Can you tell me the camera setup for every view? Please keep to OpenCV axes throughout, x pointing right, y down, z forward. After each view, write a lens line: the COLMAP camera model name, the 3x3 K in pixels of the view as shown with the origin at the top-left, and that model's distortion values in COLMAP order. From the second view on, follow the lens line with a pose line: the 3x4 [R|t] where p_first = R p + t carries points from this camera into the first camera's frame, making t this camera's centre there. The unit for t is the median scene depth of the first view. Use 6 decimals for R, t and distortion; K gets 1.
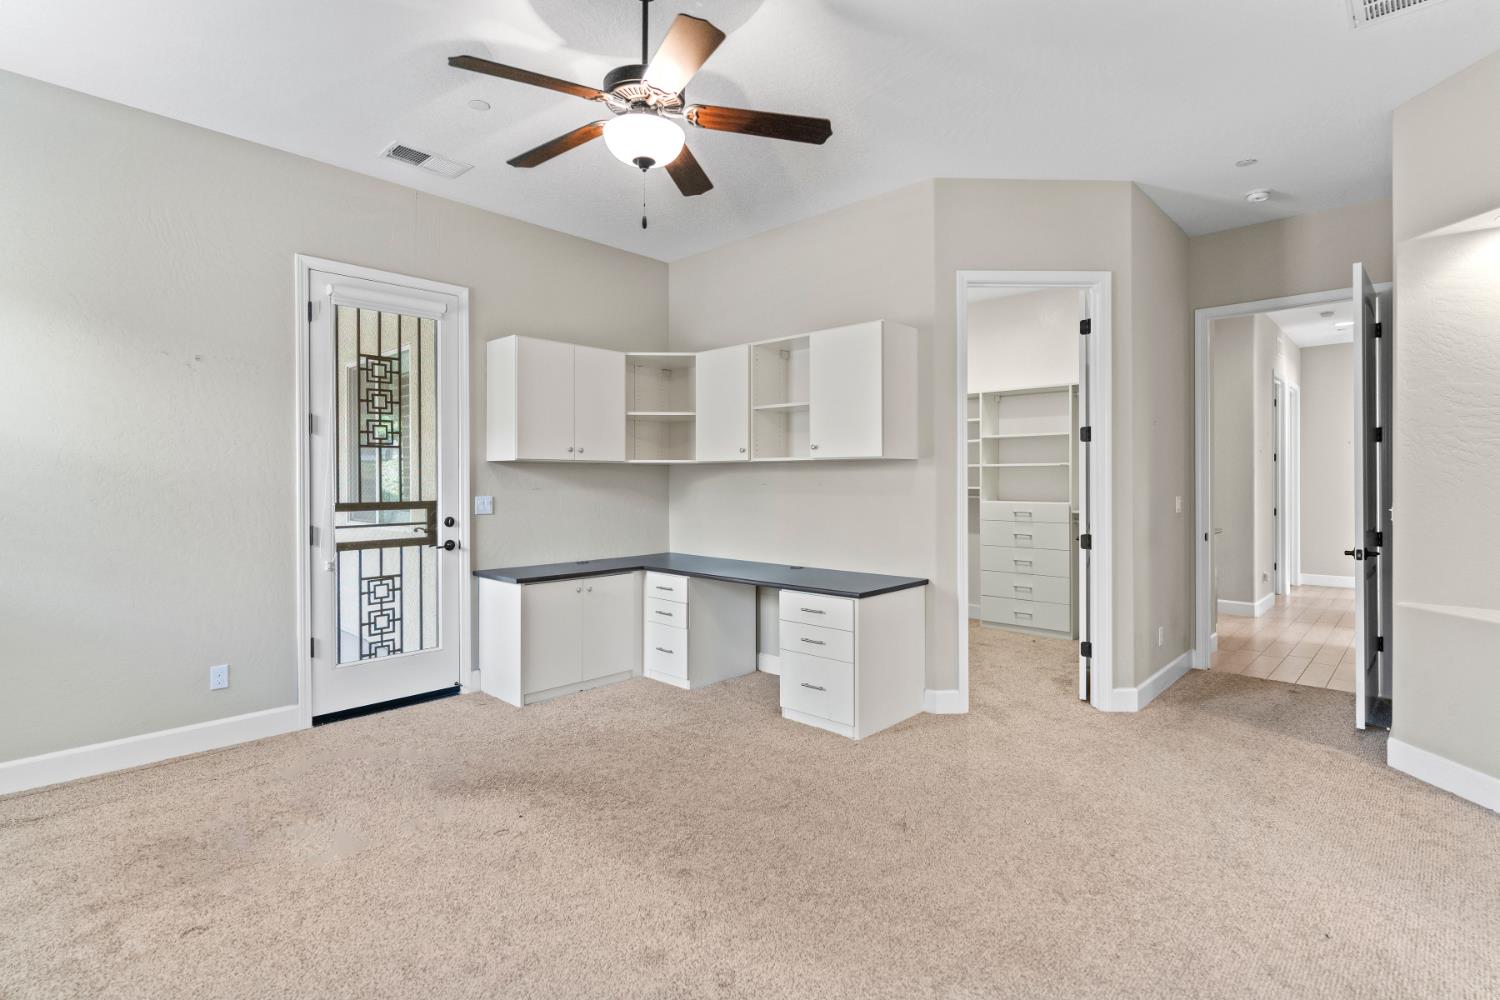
lens RADIAL K [[727.2, 0, 748.9], [0, 727.2, 485.4], [0, 0, 1]] dist [0.004418, 0.000372]
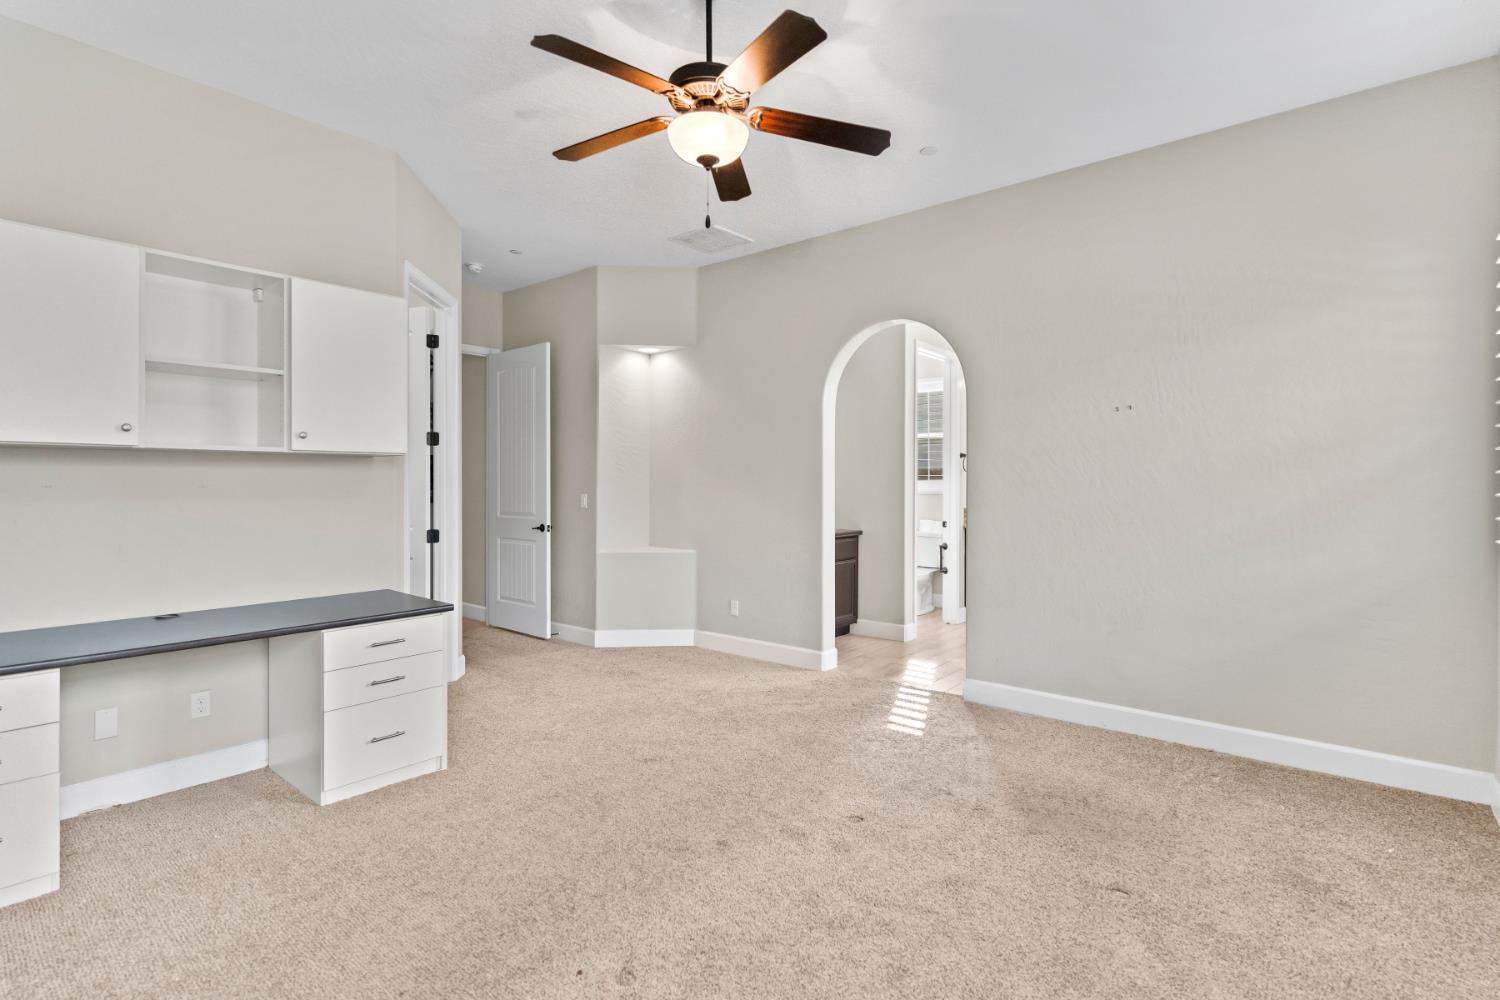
lens RADIAL K [[727.2, 0, 748.9], [0, 727.2, 485.4], [0, 0, 1]] dist [0.004418, 0.000372]
pose [[-0.066089, -0.005261, 0.997800, -0.727525], [0.004506, 0.999974, 0.005571, -0.003662], [-0.997804, 0.004865, -0.066064, 0.641627]]
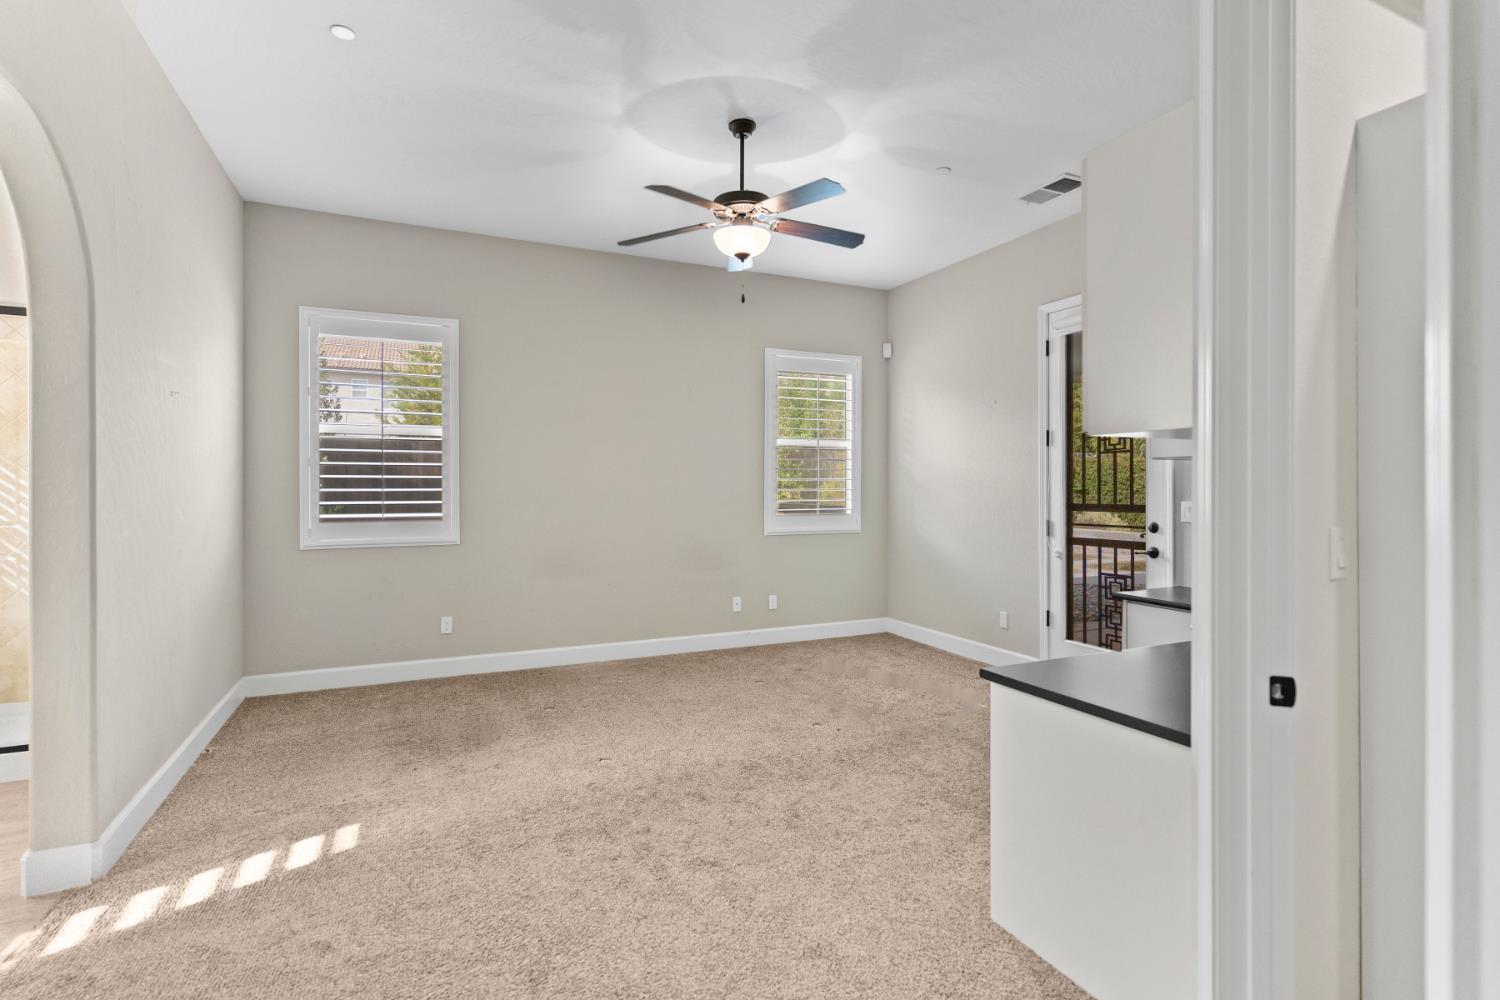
lens RADIAL K [[727.2, 0, 748.9], [0, 727.2, 485.4], [0, 0, 1]] dist [0.004418, 0.000372]
pose [[-0.359530, -0.000971, -0.933133, 0.739414], [-0.005983, 0.999981, 0.001264, -0.002872], [0.933114, 0.006037, -0.359529, 0.966963]]
